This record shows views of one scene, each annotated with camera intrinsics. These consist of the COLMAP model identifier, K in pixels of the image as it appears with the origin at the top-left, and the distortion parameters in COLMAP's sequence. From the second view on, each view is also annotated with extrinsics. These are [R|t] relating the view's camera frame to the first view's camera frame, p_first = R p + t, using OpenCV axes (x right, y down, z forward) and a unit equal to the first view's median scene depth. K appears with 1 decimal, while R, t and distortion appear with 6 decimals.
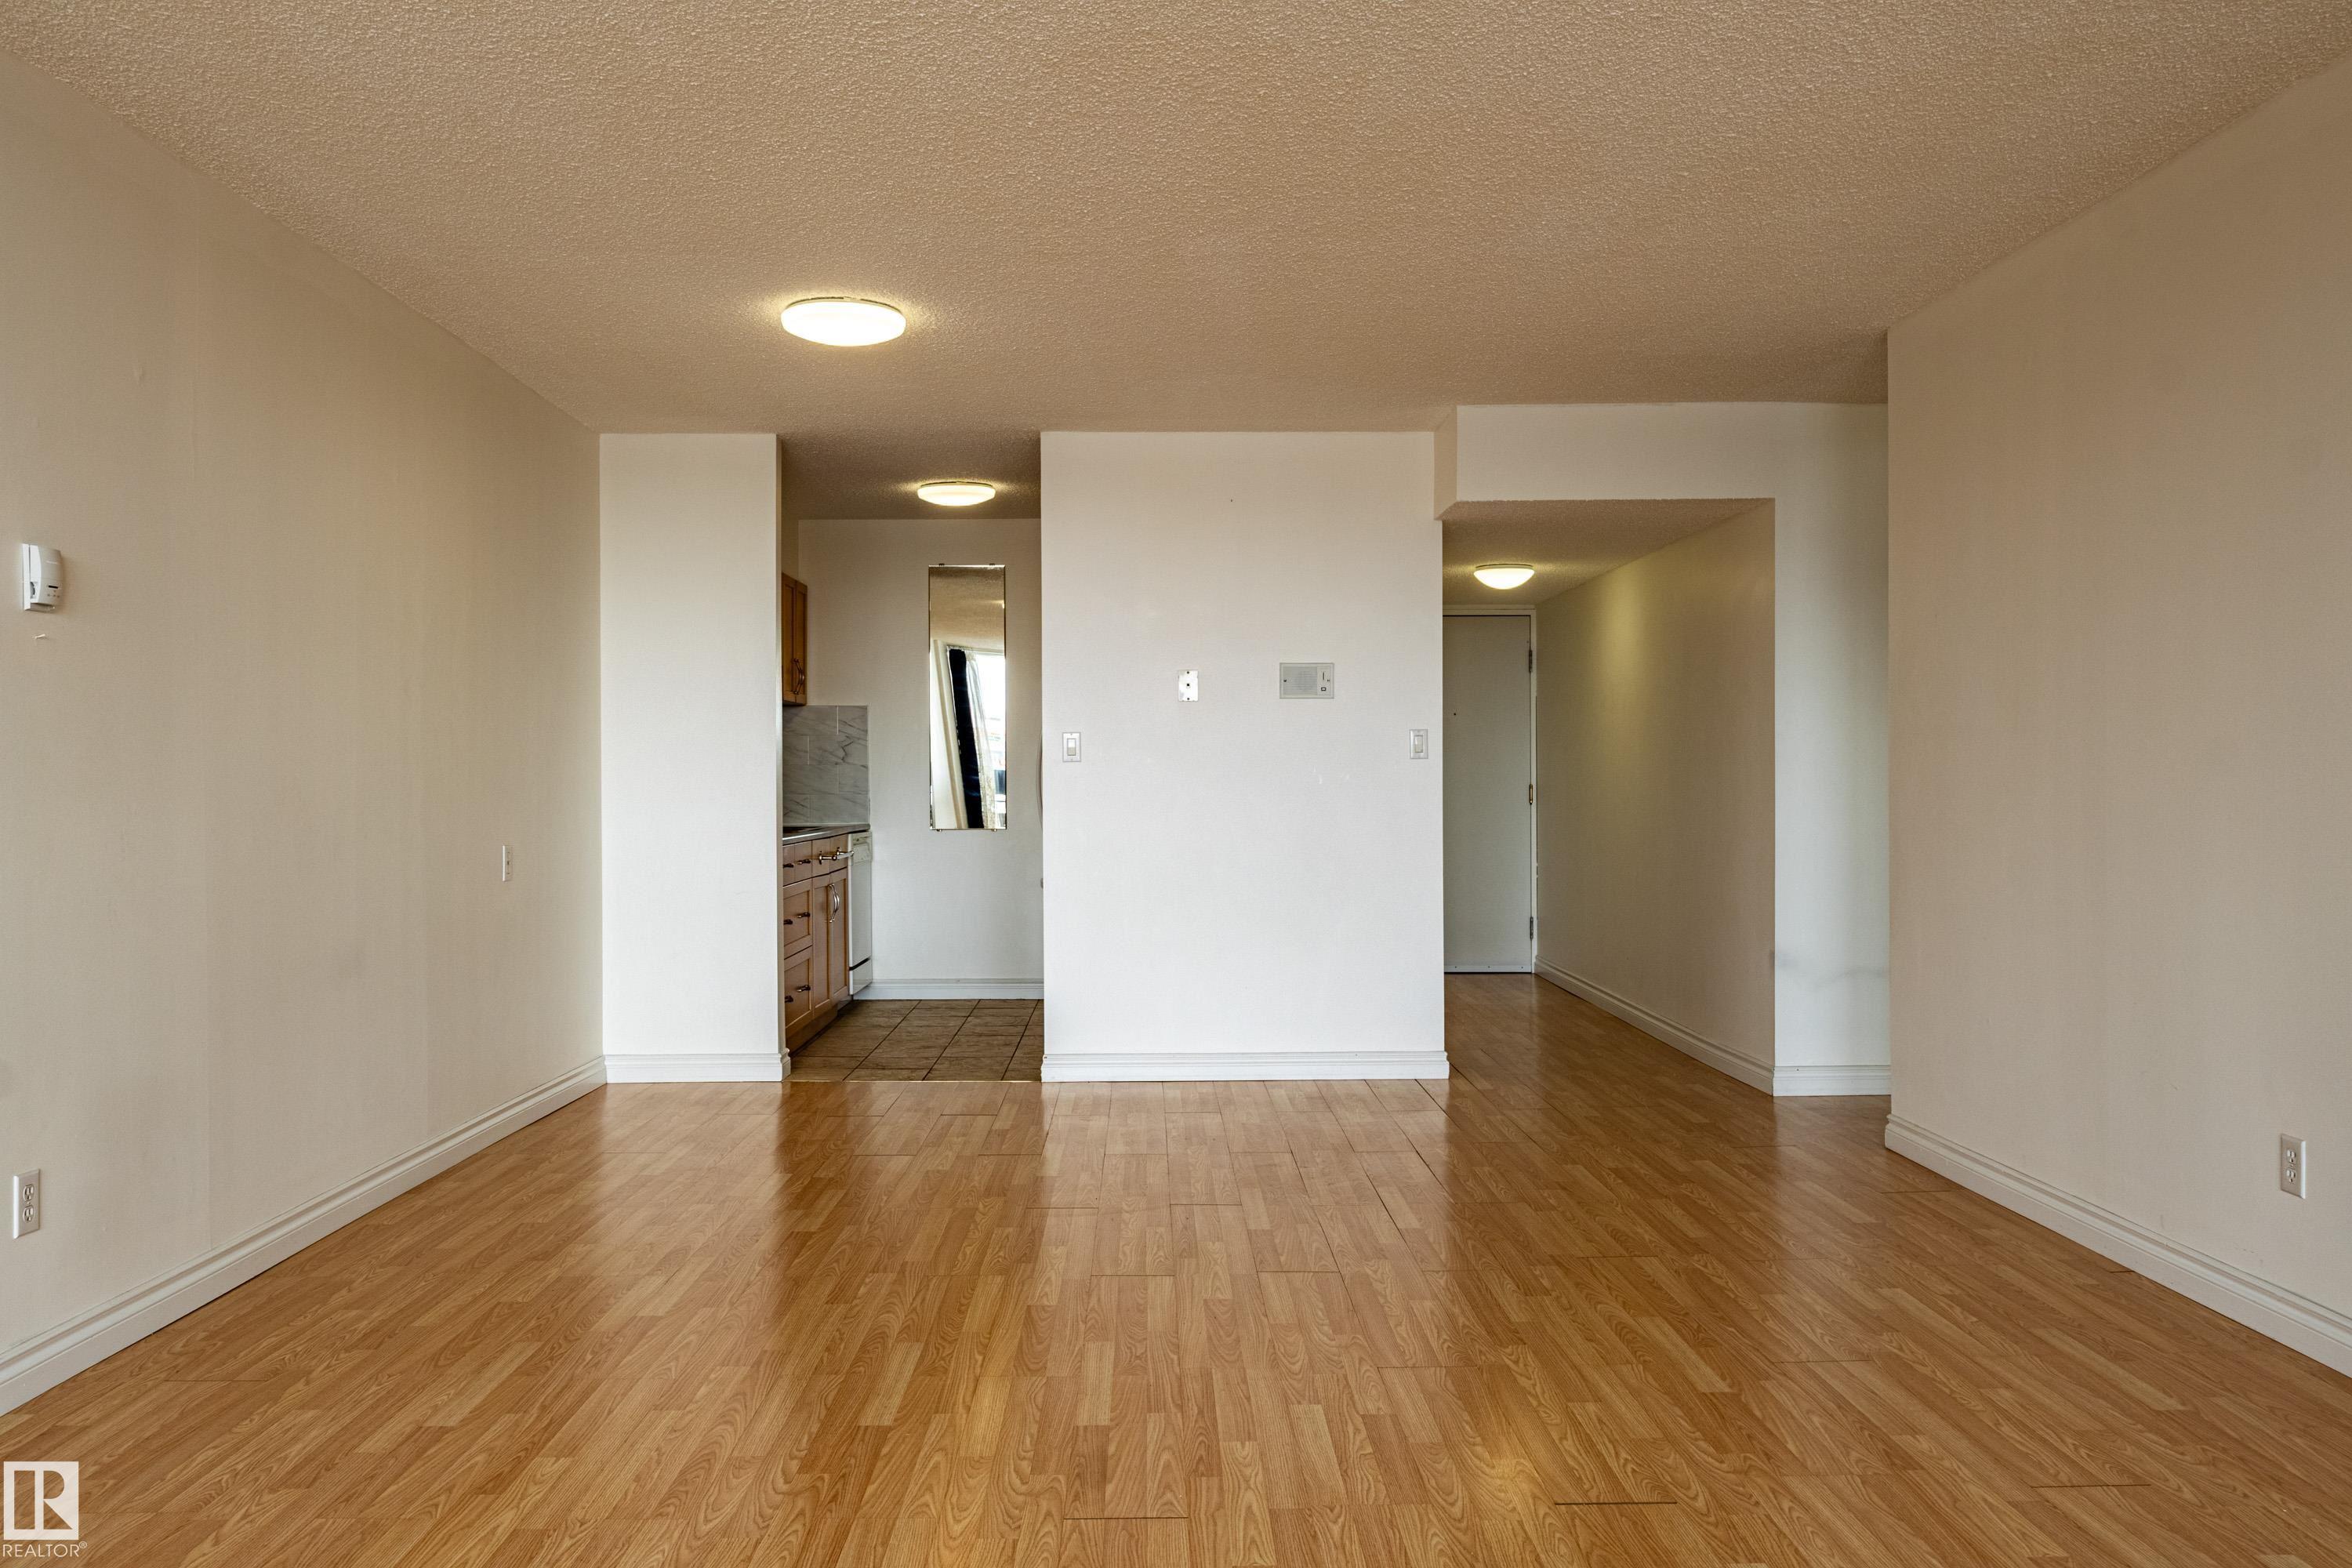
lens RADIAL K [[1769.2, 0, 1180.7], [0, 1769.2, 826.8], [0, 0, 1]] dist [0.028344, -0.026998]
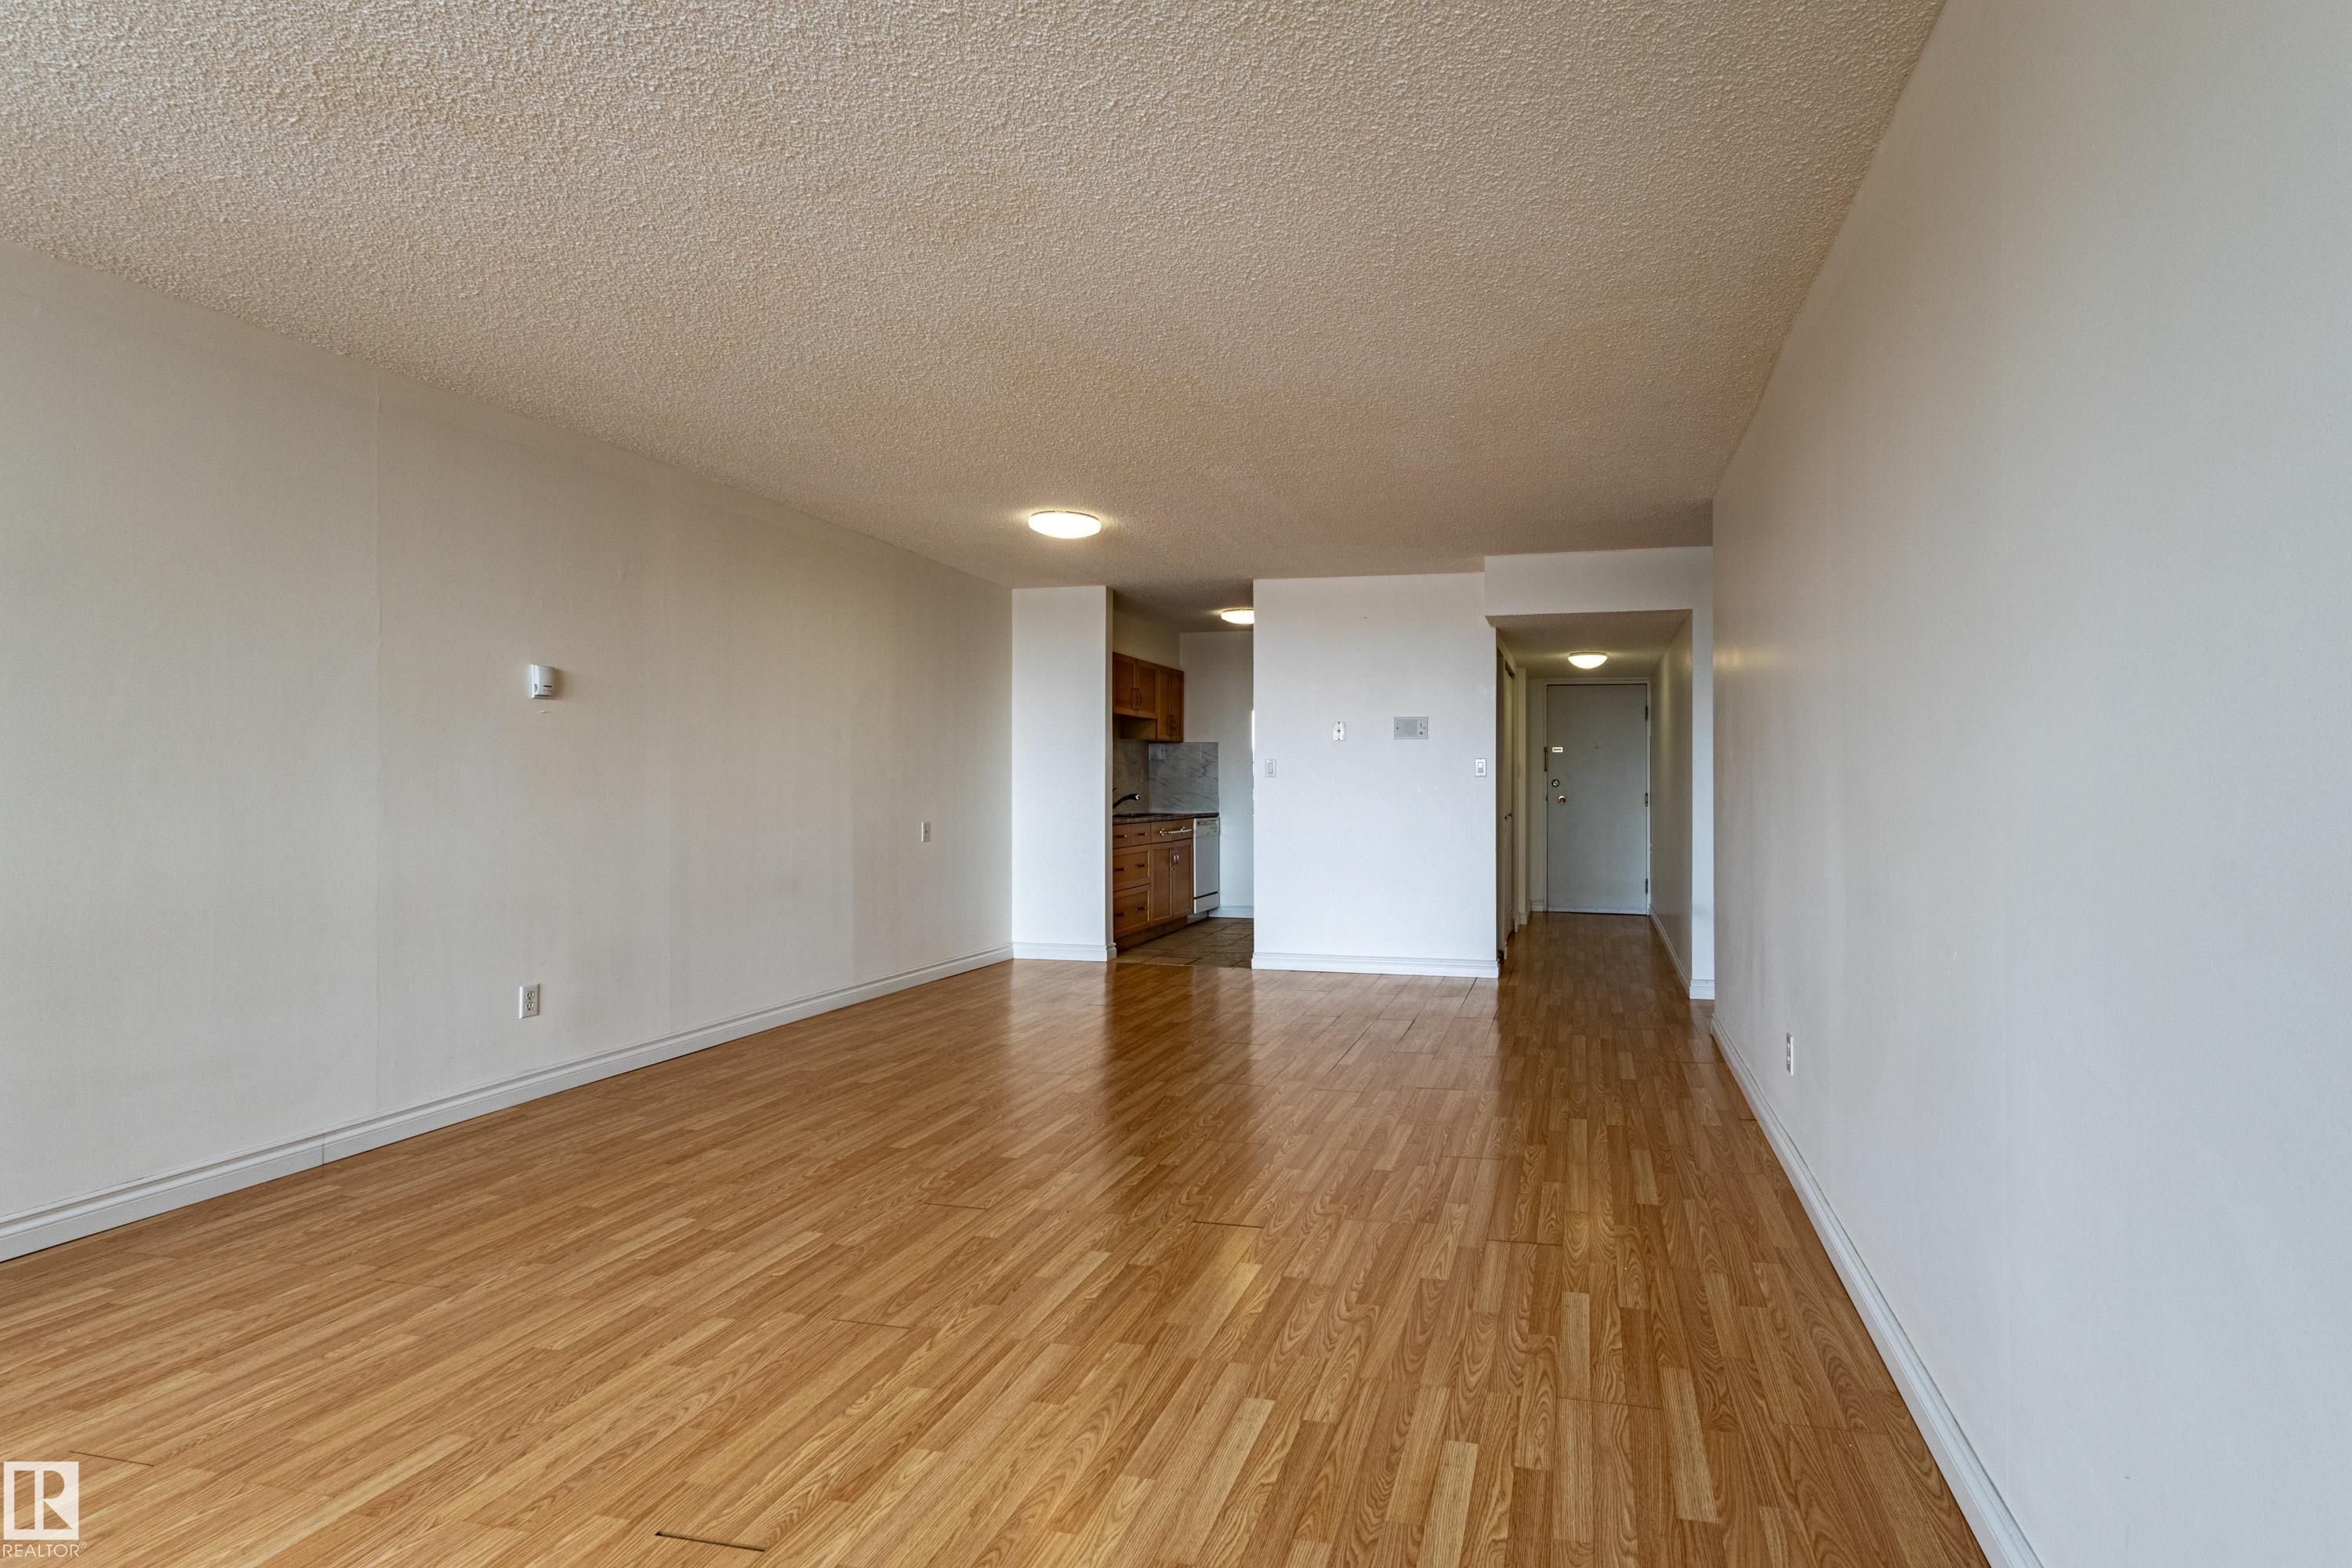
lens RADIAL K [[1092.6, 0, 1338.9], [0, 1092.6, 838.2], [0, 0, 1]] dist [0.008376, -0.000496]
pose [[0.975714, 0.018395, -0.218273, 0.363763], [-0.013782, 0.999649, 0.022636, -0.005927], [0.218612, -0.019078, 0.975625, 0.014100]]
